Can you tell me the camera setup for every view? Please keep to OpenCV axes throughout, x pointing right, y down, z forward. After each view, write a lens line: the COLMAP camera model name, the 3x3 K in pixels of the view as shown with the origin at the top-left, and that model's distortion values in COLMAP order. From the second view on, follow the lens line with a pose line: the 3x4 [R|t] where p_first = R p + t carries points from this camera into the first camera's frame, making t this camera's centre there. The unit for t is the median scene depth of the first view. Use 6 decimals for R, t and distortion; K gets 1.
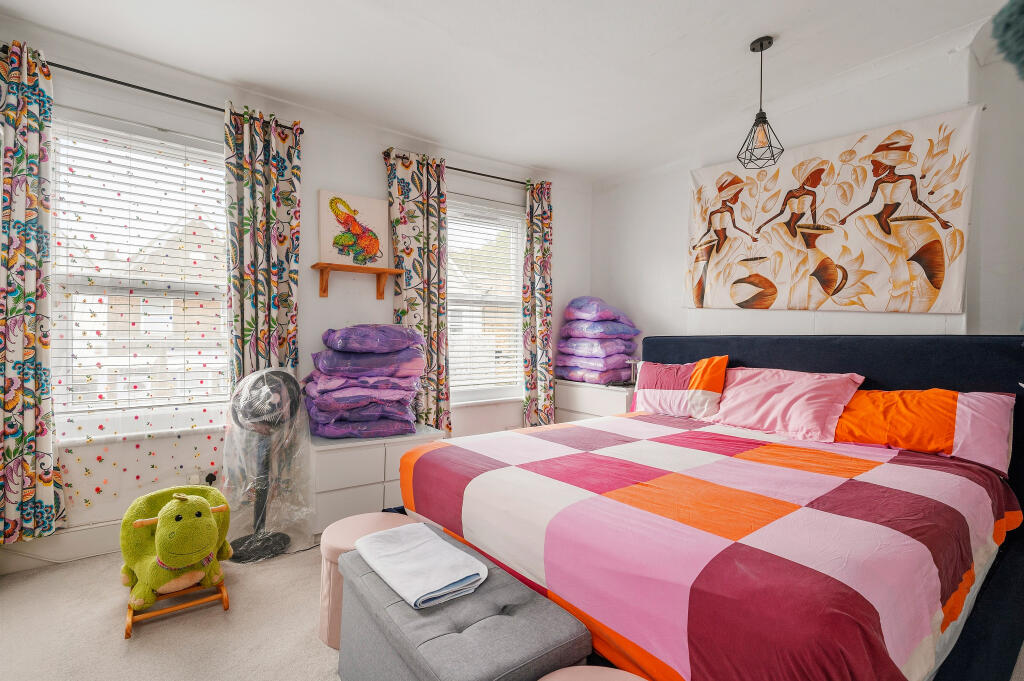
lens RADIAL K [[465.9, 0, 512.0], [0, 465.9, 340.5], [0, 0, 1]] dist [0.000434, 0.000077]
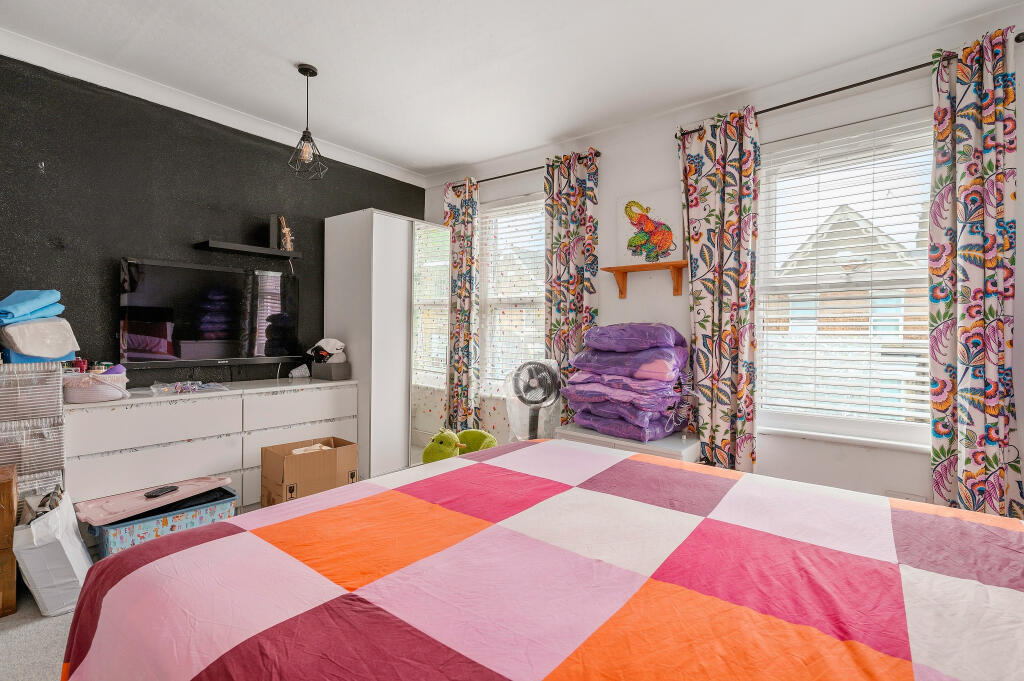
lens RADIAL K [[492.7, 0, 512.0], [0, 492.7, 340.5], [0, 0, 1]] dist [0.000065, -0.000261]
pose [[0.231047, 0.012472, -0.972863, 0.606417], [-0.018951, 0.999786, 0.008316, -0.001824], [0.972758, 0.016515, 0.231234, 0.476349]]
